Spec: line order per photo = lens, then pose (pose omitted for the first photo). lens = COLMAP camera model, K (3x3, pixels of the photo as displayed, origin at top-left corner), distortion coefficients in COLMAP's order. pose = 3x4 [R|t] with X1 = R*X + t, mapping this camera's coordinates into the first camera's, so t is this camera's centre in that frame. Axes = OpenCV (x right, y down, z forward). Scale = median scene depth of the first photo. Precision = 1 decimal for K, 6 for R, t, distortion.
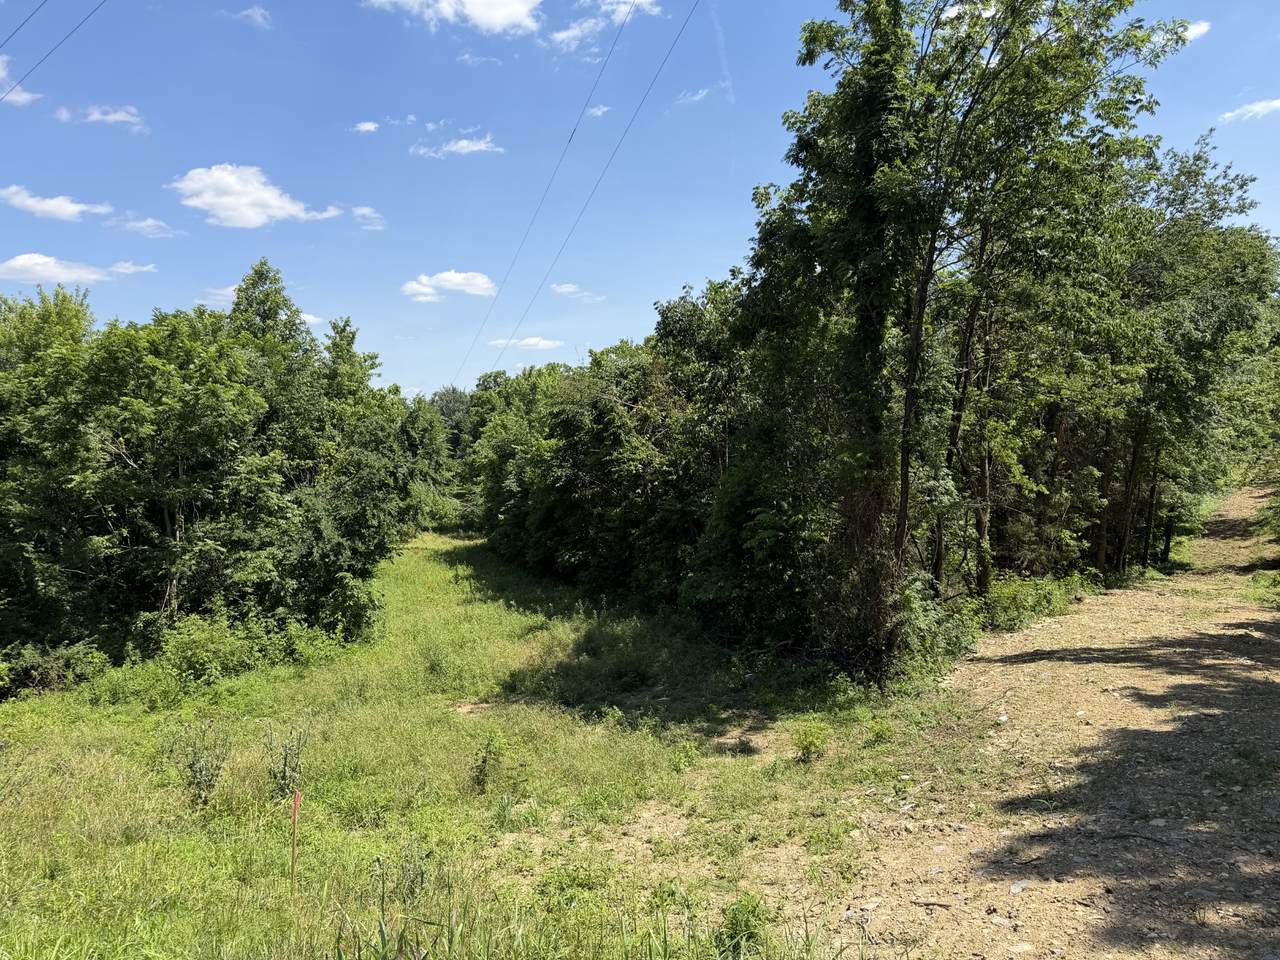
lens RADIAL K [[980.0, 0, 616.4], [0, 980.0, 452.8], [0, 0, 1]] dist [0.094306, -0.098866]
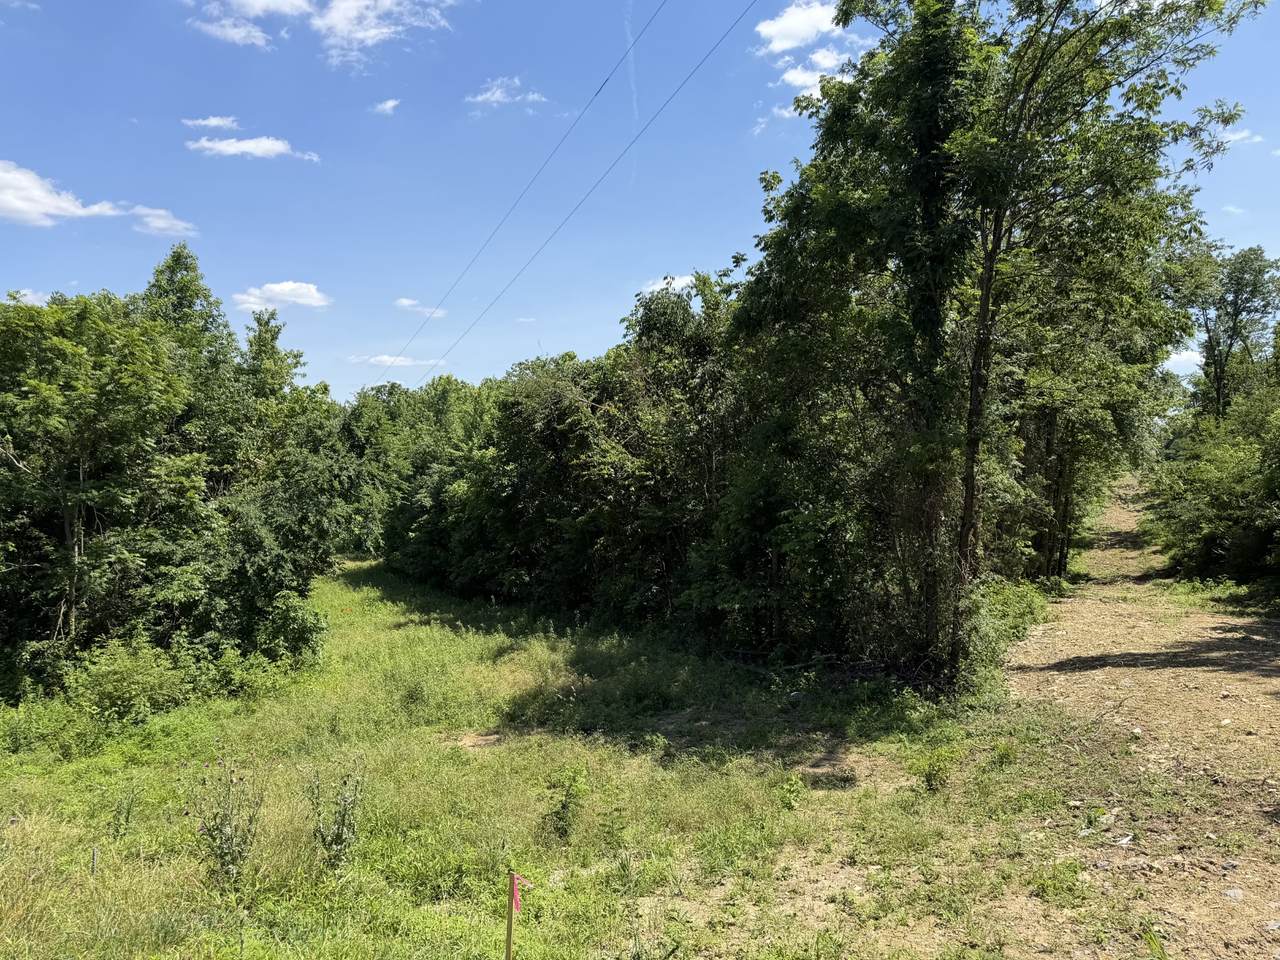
lens RADIAL K [[980.0, 0, 626.9], [0, 980.0, 470.5], [0, 0, 1]] dist [0.094306, -0.098866]
pose [[0.989706, 0.002554, 0.143093, -0.101881], [-0.001794, 0.999984, -0.005440, 0.020153], [-0.143104, 0.005128, 0.989694, 0.093870]]
